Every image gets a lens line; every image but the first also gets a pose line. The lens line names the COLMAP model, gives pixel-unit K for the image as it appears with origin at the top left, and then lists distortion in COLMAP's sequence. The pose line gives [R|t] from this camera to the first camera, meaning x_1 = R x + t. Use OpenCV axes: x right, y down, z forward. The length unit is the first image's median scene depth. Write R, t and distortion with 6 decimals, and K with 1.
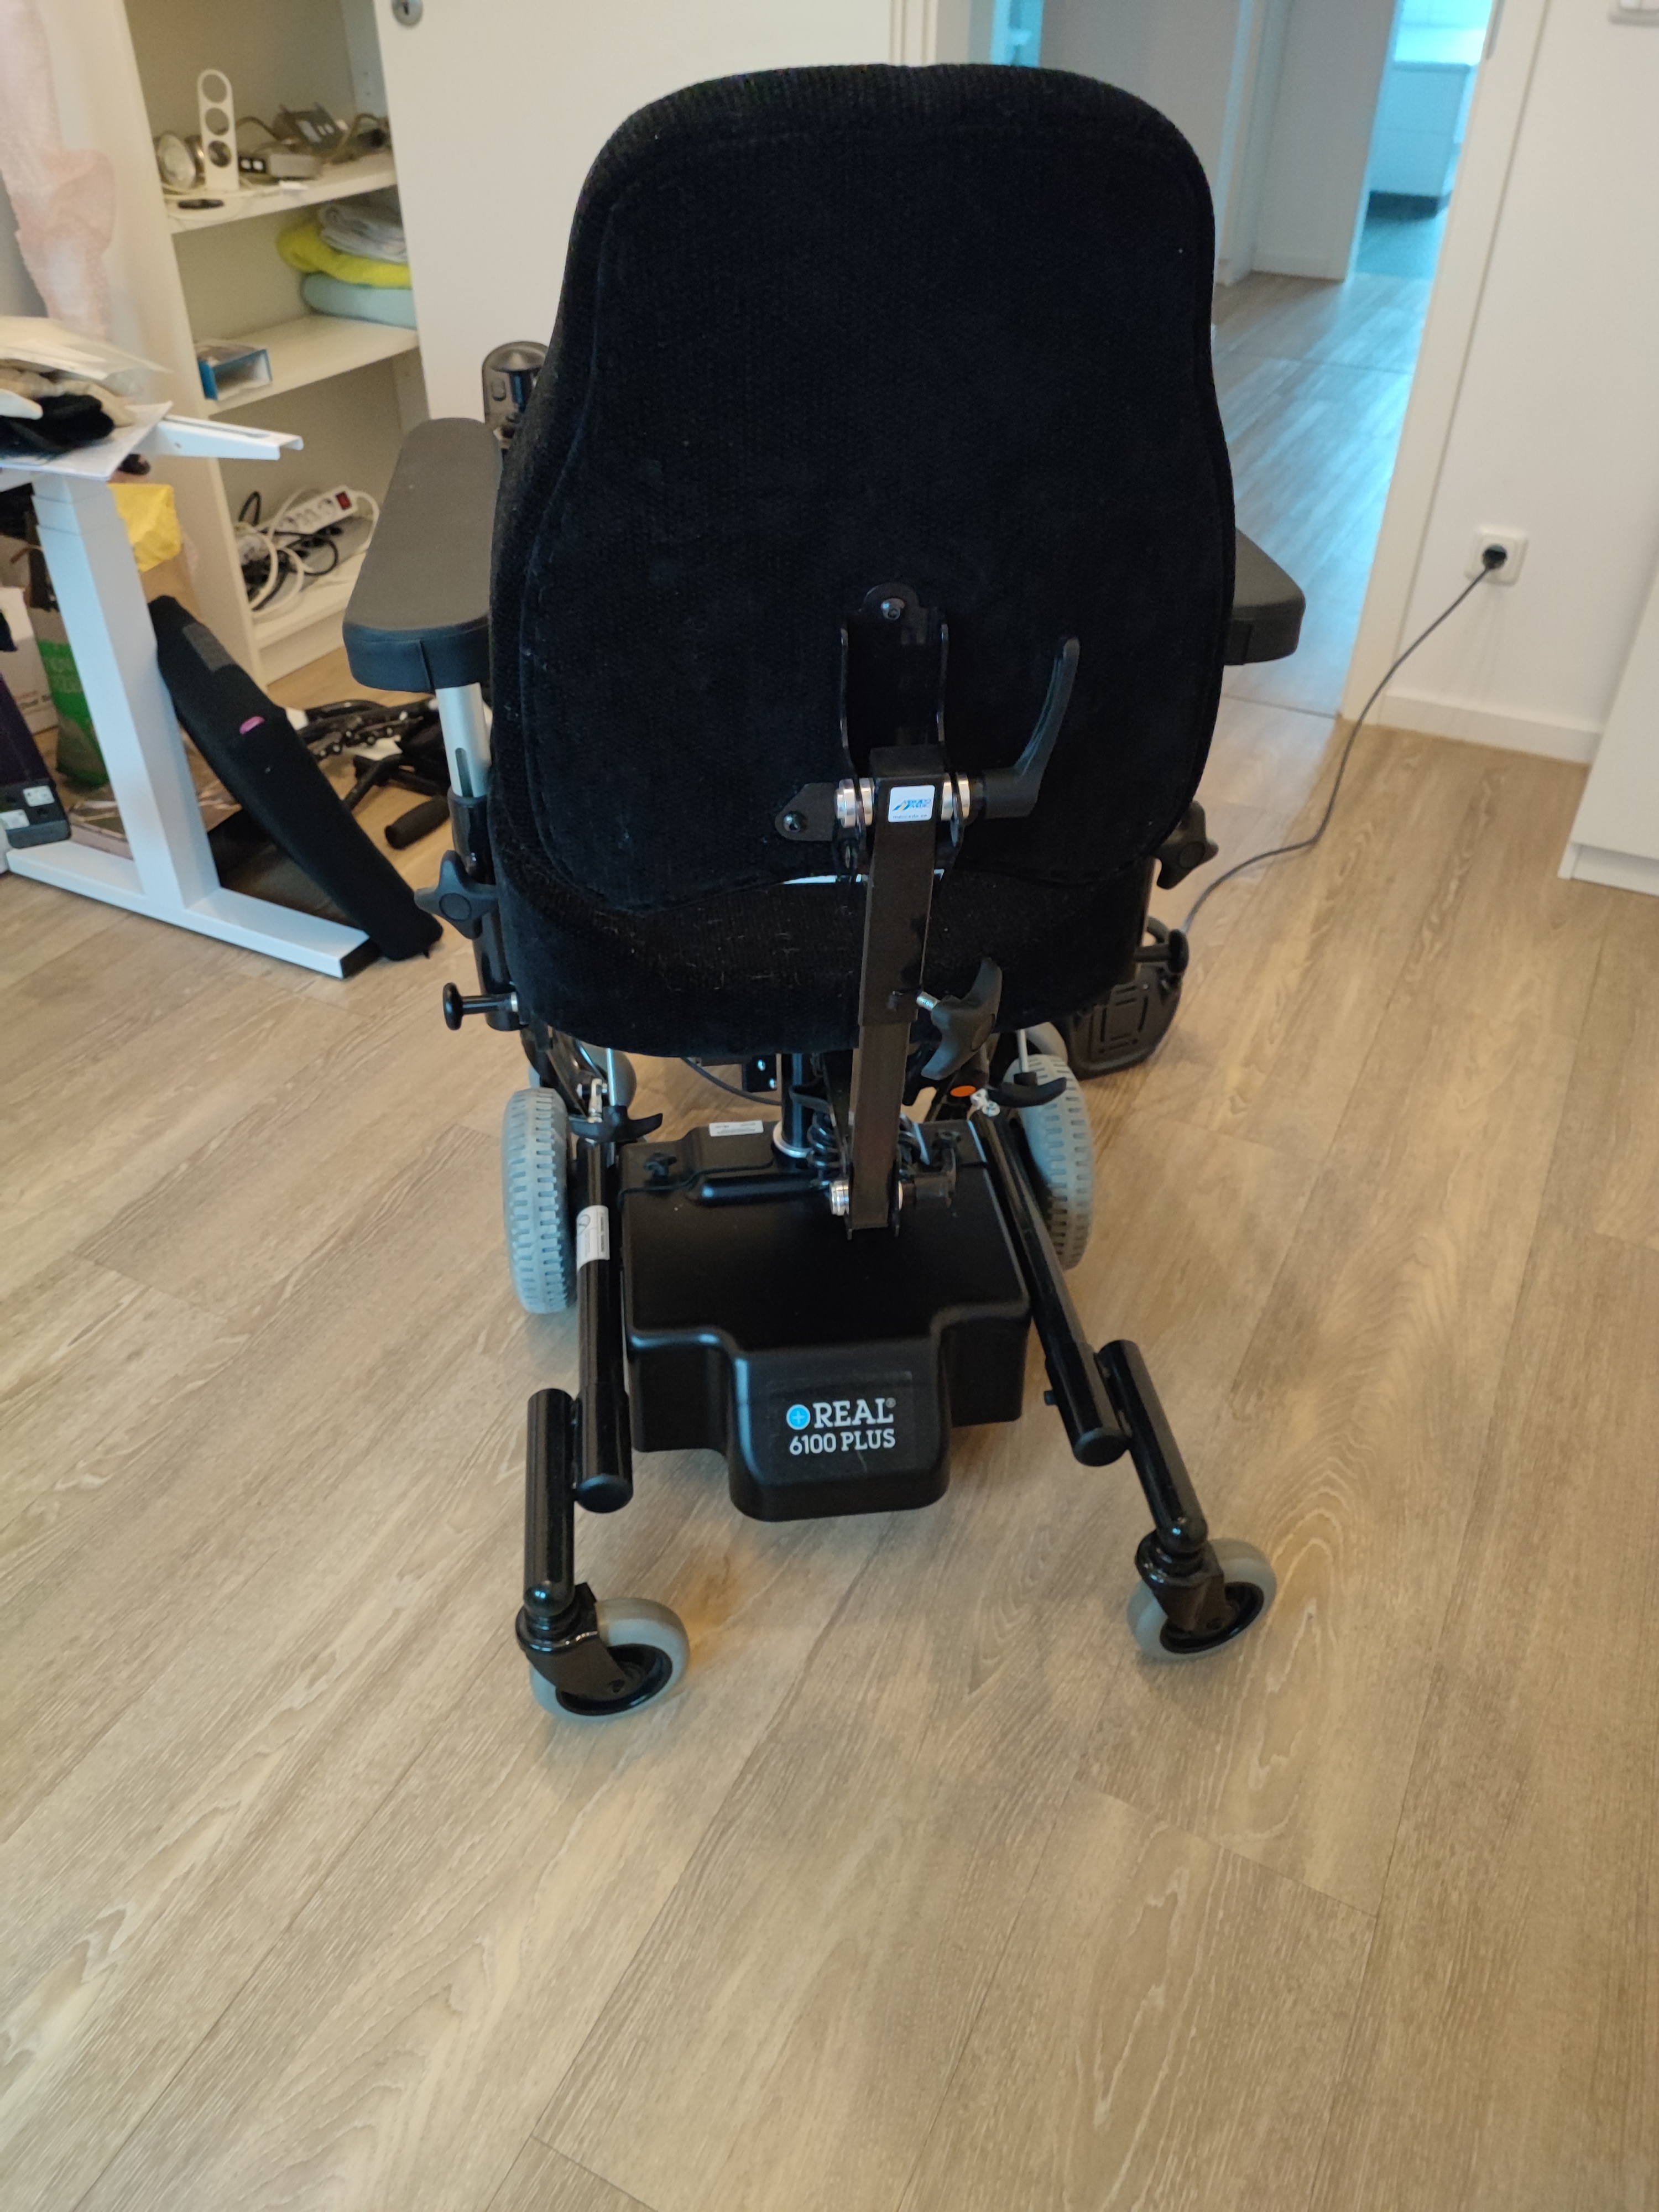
lens RADIAL K [[1618.9, 0, 829.5], [0, 1618.9, 1106.0], [0, 0, 1]] dist [0.047581, -0.053588]
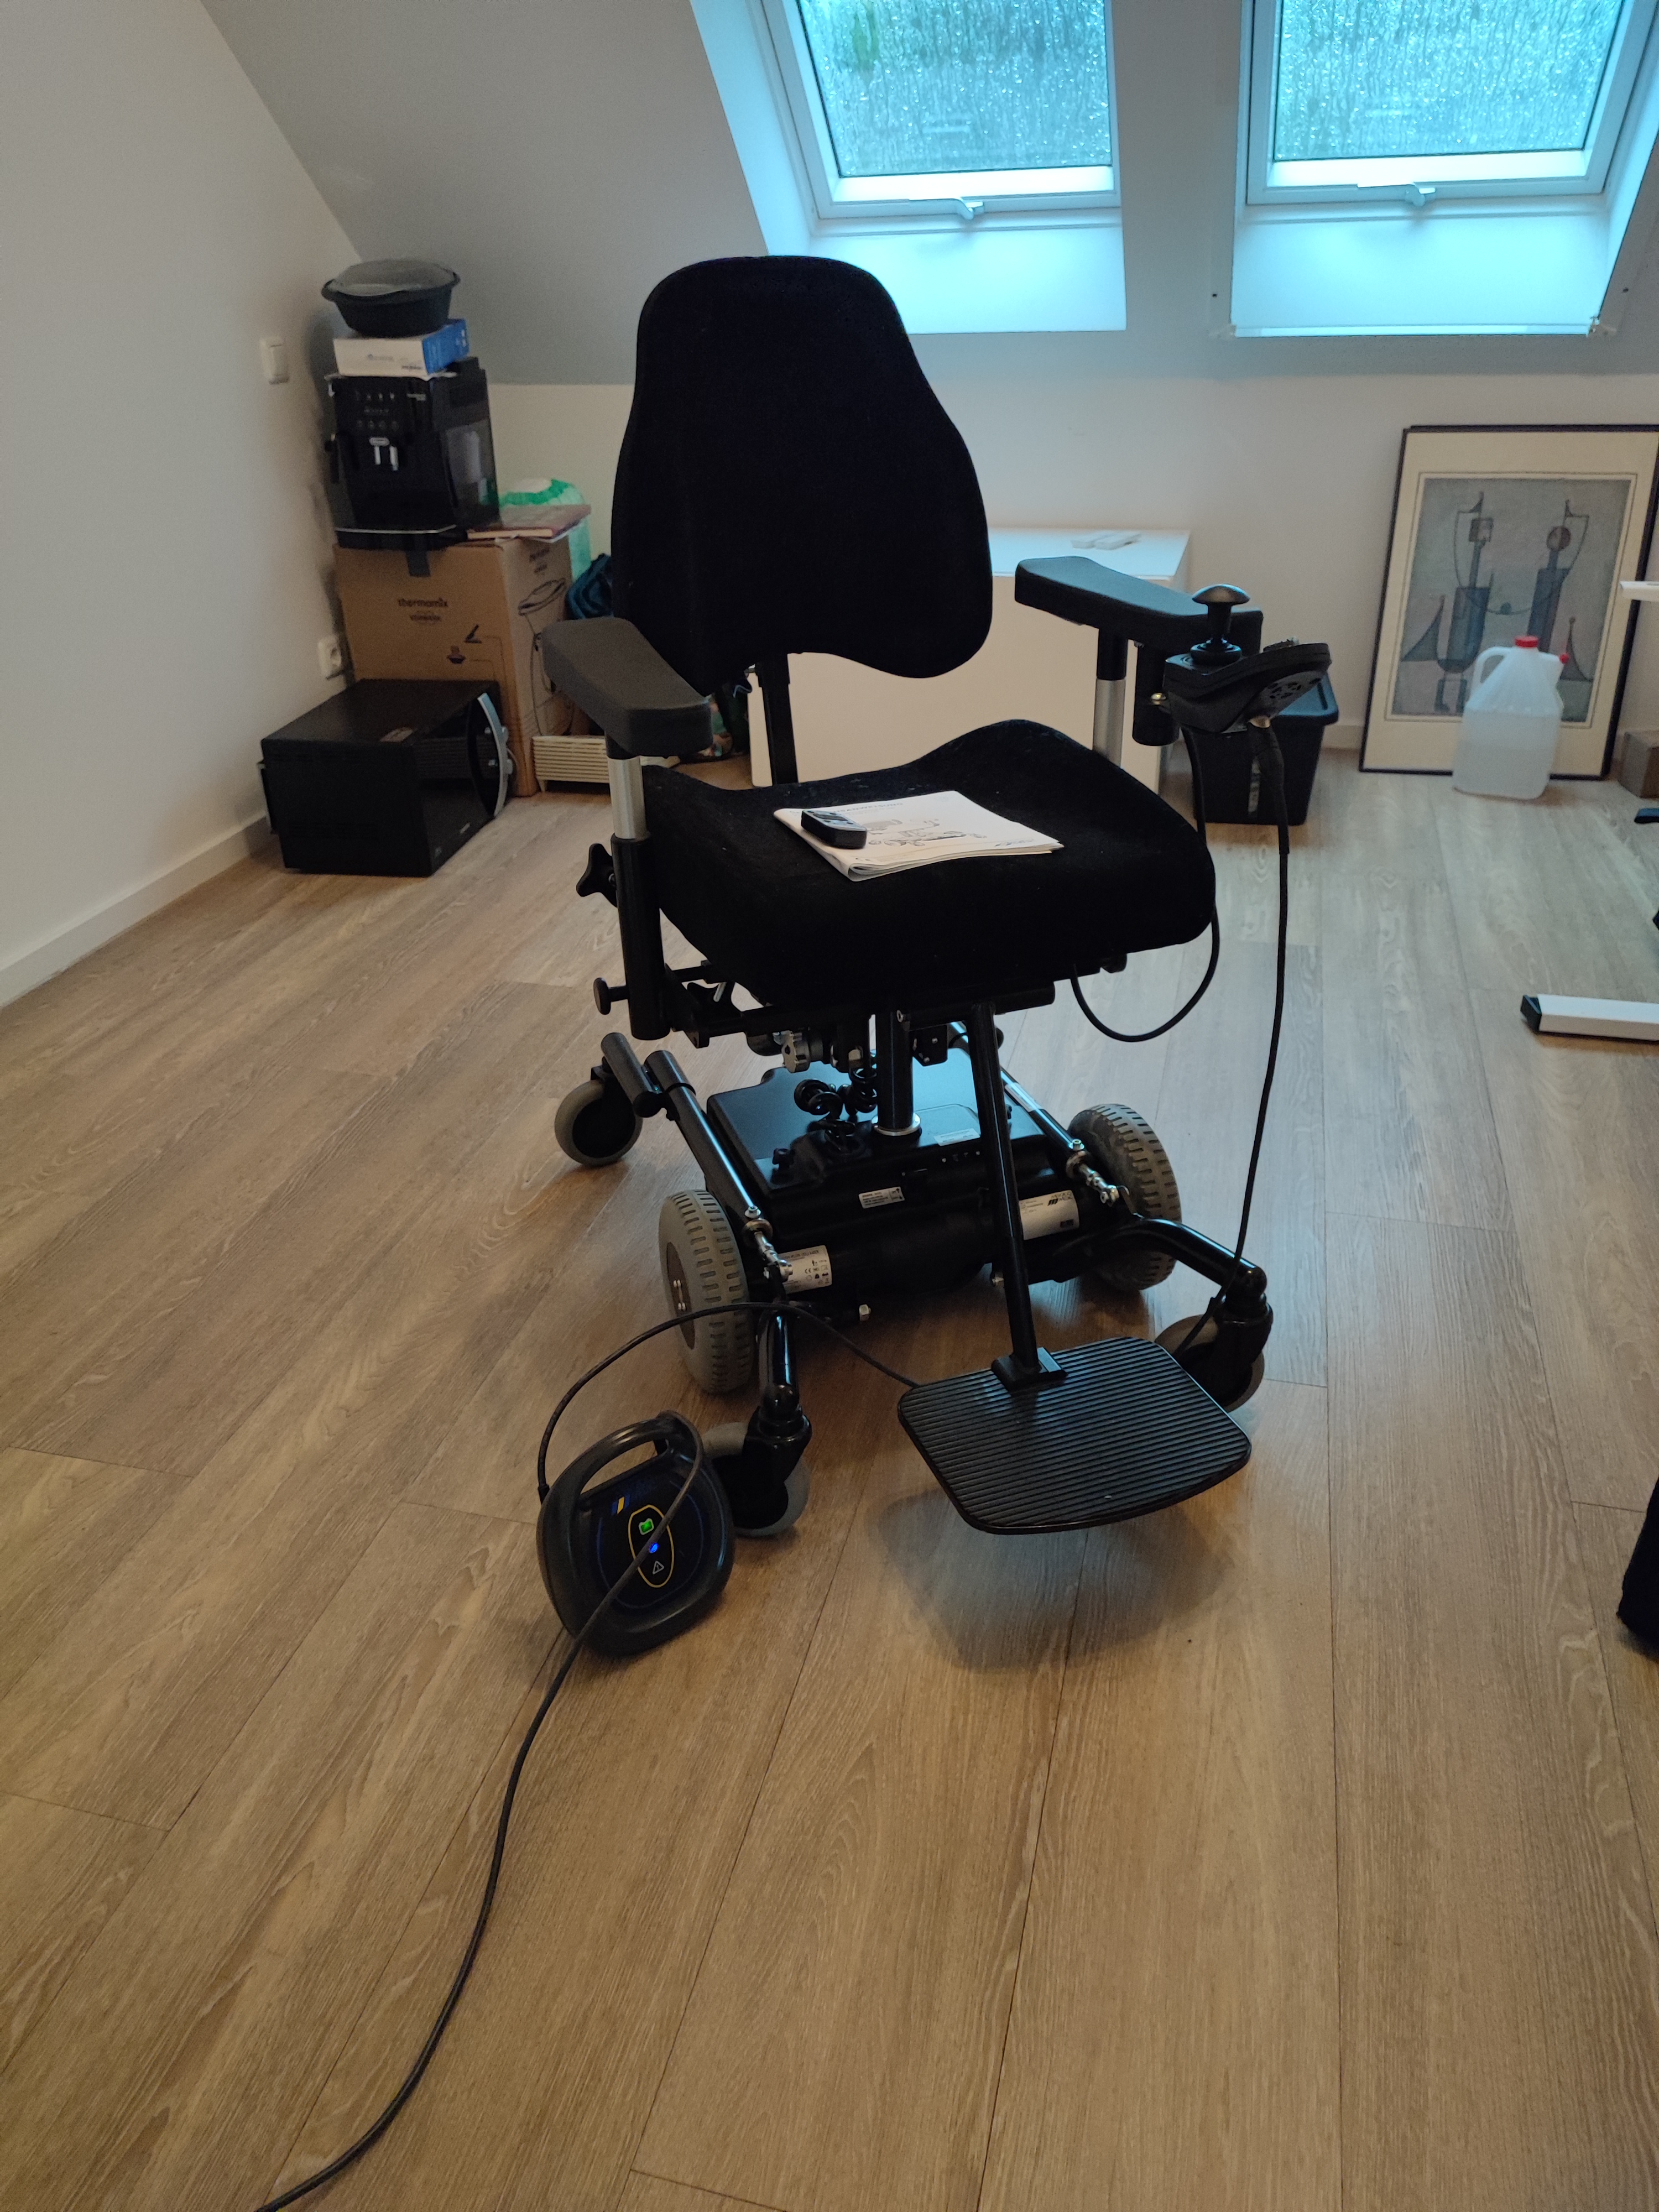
lens RADIAL K [[1618.9, 0, 829.5], [0, 1618.9, 1106.0], [0, 0, 1]] dist [0.047581, -0.053588]
pose [[-0.977089, 0.110540, -0.181873, 0.230669], [-0.120245, 0.418371, 0.900281, -0.986868], [0.175607, 0.901524, -0.395494, 1.315296]]
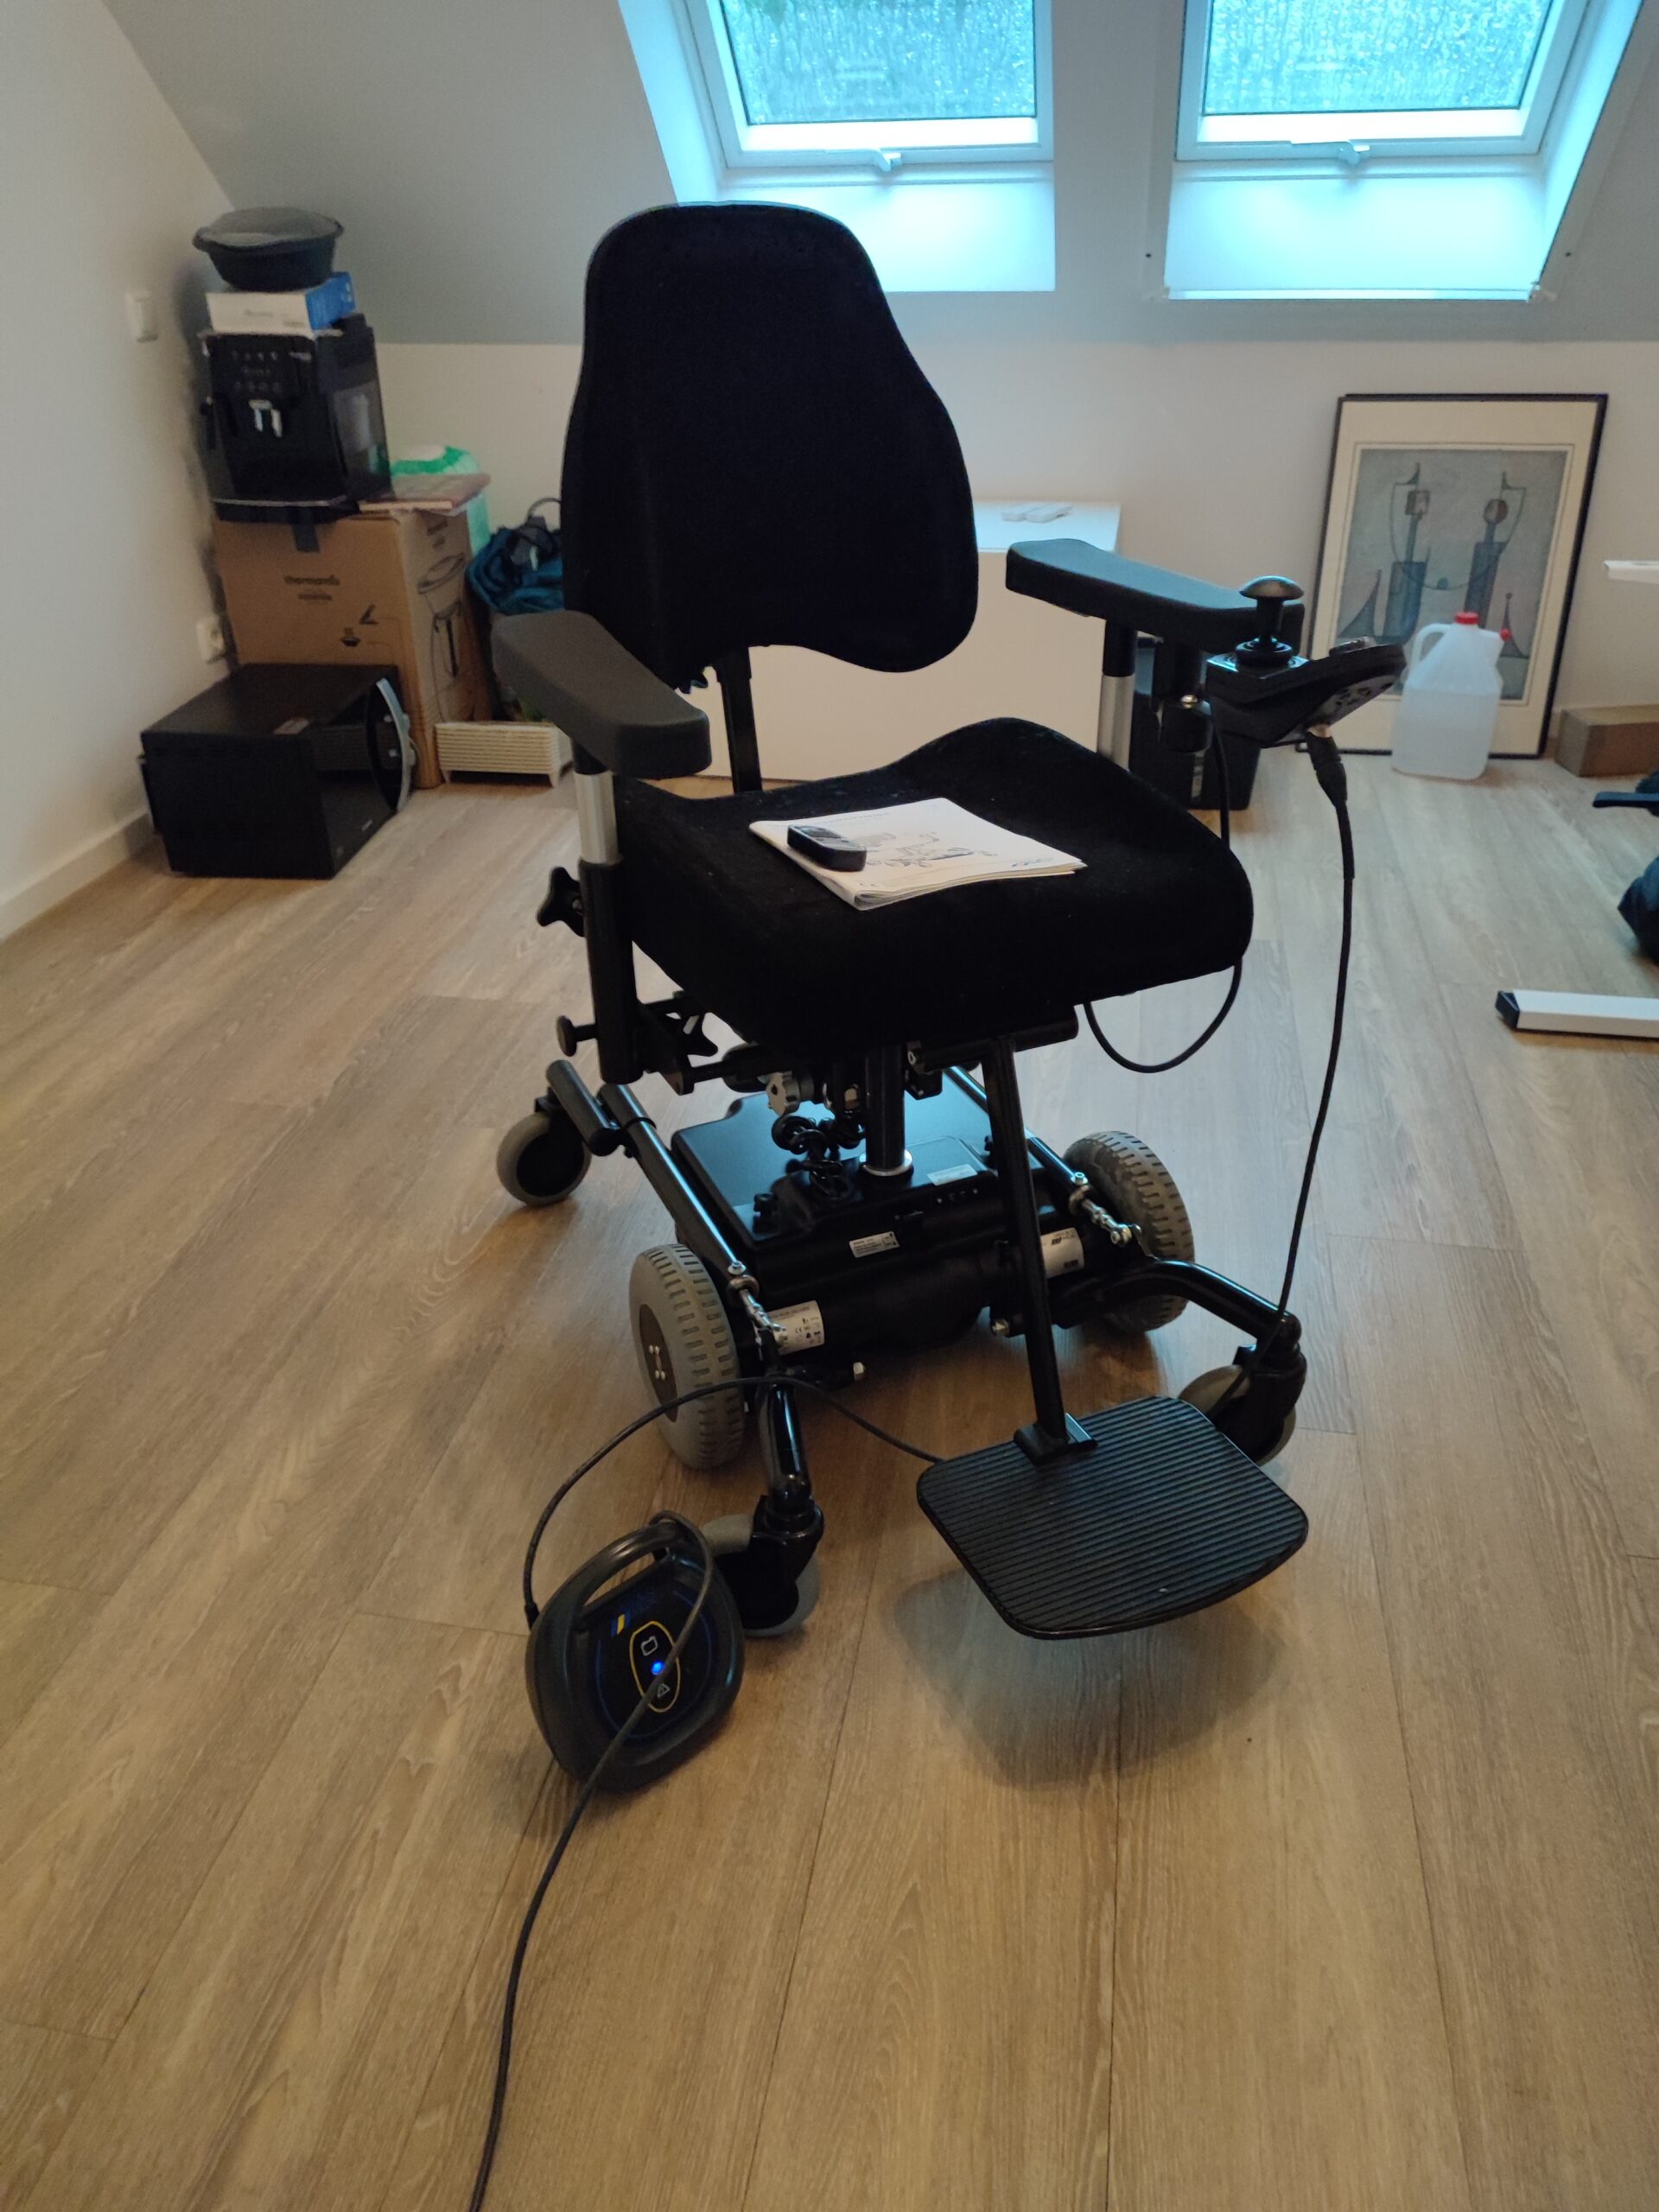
lens RADIAL K [[1618.9, 0, 829.5], [0, 1618.9, 1106.0], [0, 0, 1]] dist [0.047581, -0.053588]
pose [[-0.958610, 0.139021, -0.248477, 0.267237], [-0.173987, 0.404788, 0.897705, -0.908720], [0.225380, 0.903781, -0.363846, 1.225276]]
